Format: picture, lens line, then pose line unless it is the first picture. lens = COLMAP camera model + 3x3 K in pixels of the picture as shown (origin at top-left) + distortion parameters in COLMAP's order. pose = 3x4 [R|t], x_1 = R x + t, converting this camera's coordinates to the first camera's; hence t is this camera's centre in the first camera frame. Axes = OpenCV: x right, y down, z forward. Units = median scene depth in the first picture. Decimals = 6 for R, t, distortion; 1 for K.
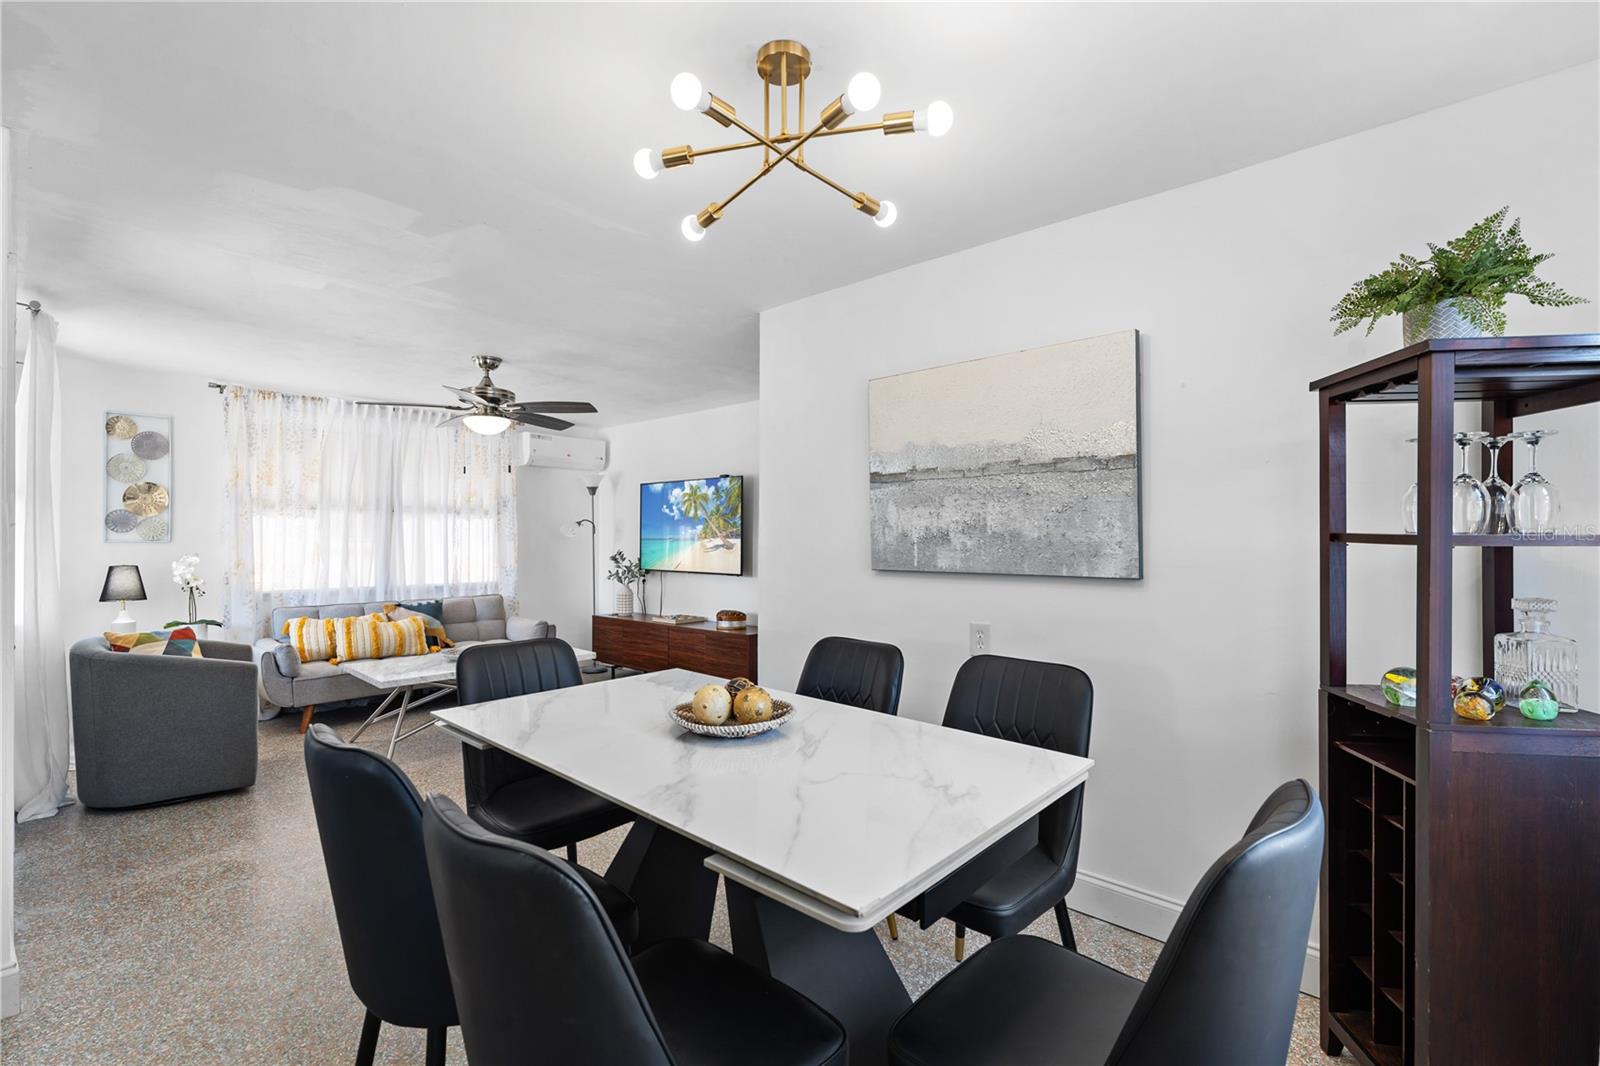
lens RADIAL K [[699.1, 0, 780.8], [0, 699.1, 536.4], [0, 0, 1]] dist [0.000612, 0.000073]
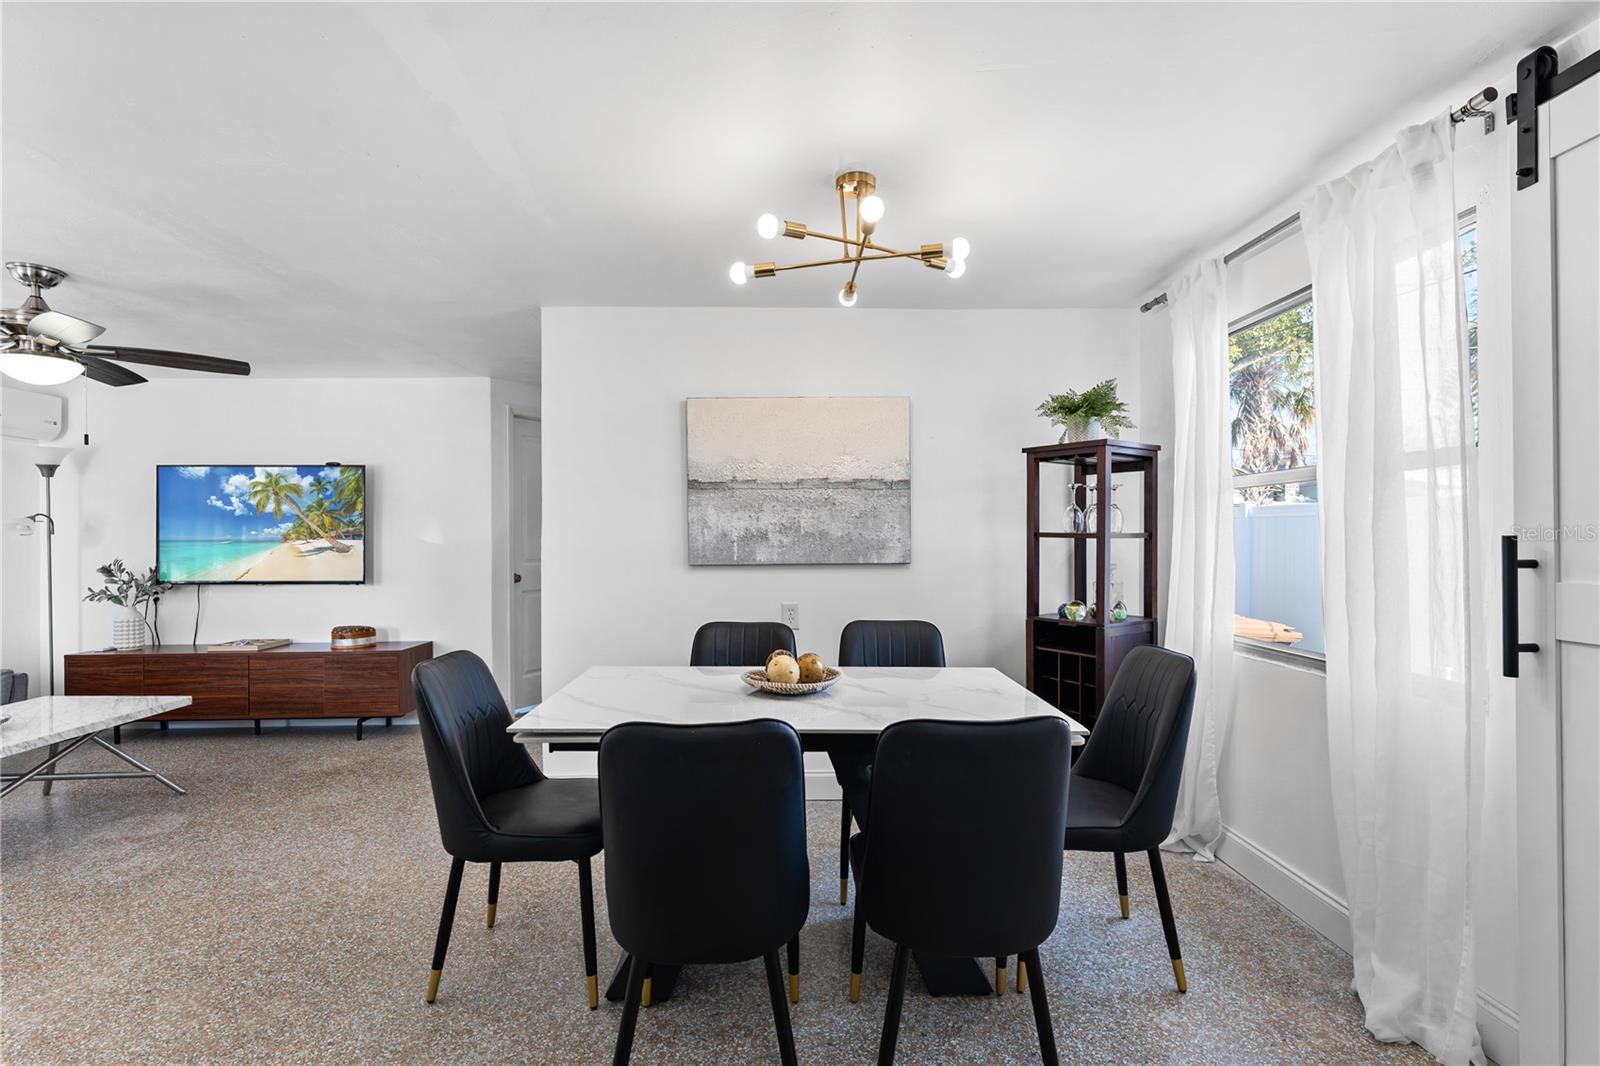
lens RADIAL K [[714.7, 0, 780.0], [0, 714.7, 533.3], [0, 0, 1]] dist [0.000789, 0.000081]
pose [[0.732288, -0.002481, 0.680990, -0.584294], [0.004766, 0.999988, -0.001482, -0.001759], [-0.680978, 0.004330, 0.732291, 0.053035]]
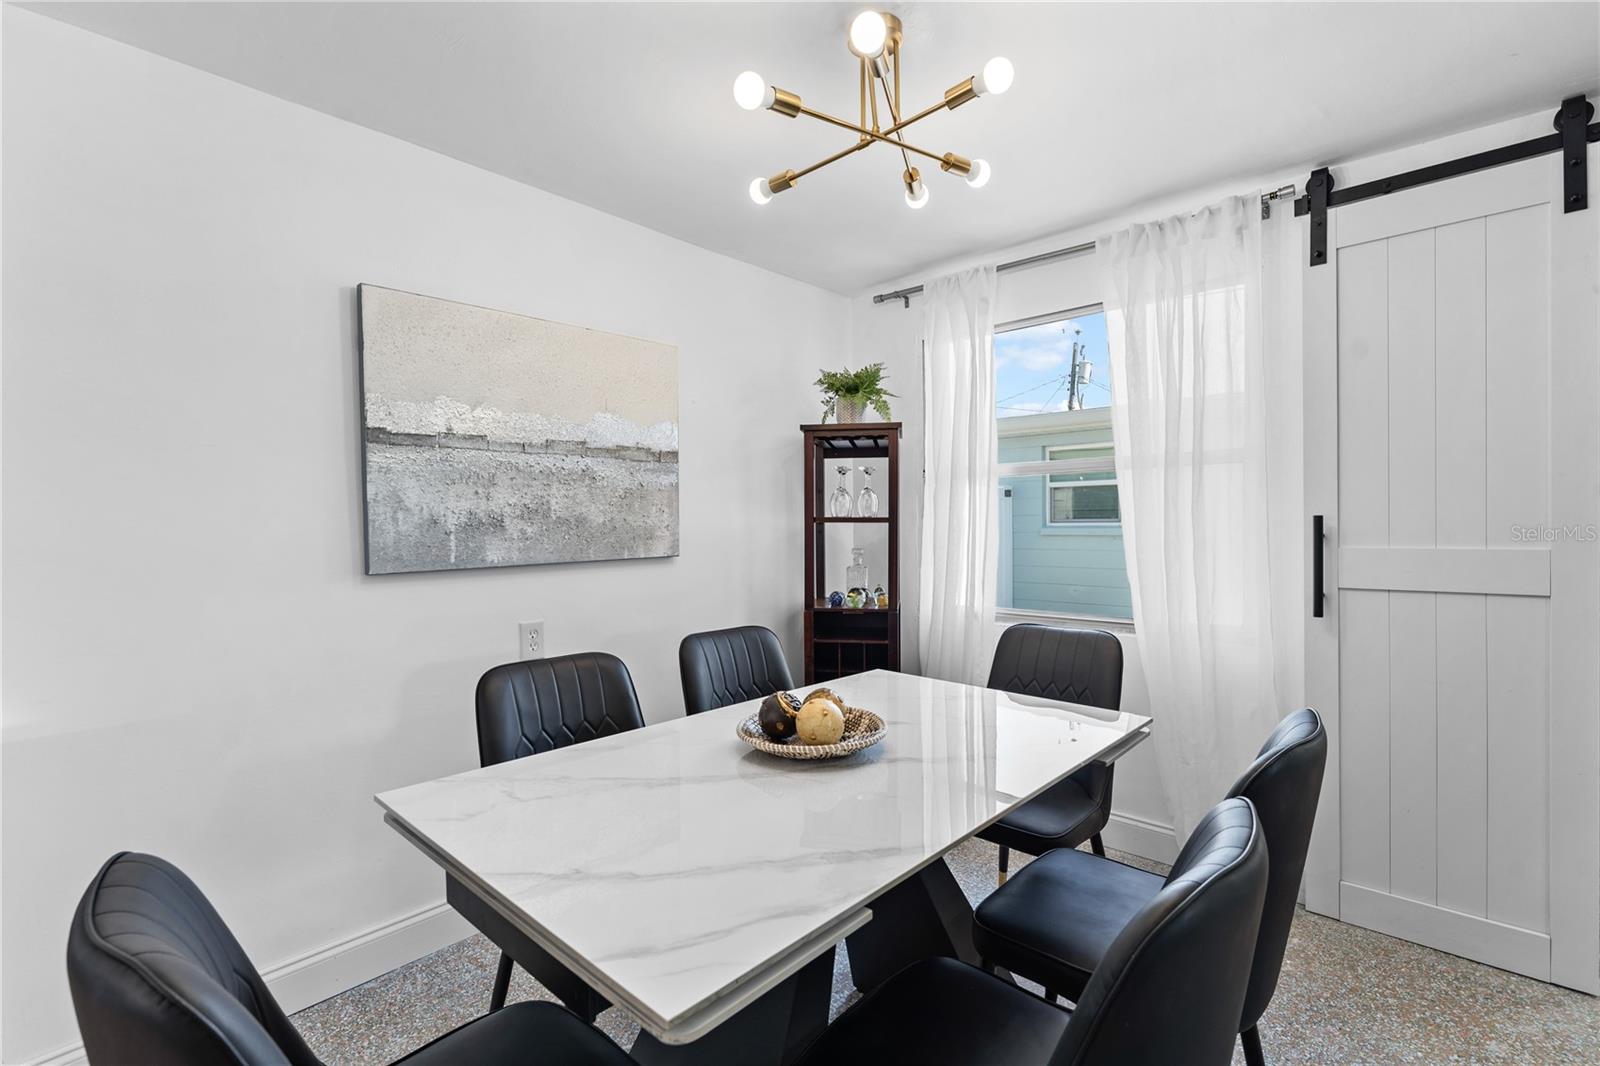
lens RADIAL K [[714.7, 0, 780.0], [0, 714.7, 533.3], [0, 0, 1]] dist [0.000789, 0.000081]
pose [[0.009287, -0.020434, 0.999748, -0.565055], [0.010699, 0.999736, 0.020334, -0.000922], [-0.999900, 0.010508, 0.009503, 0.644801]]
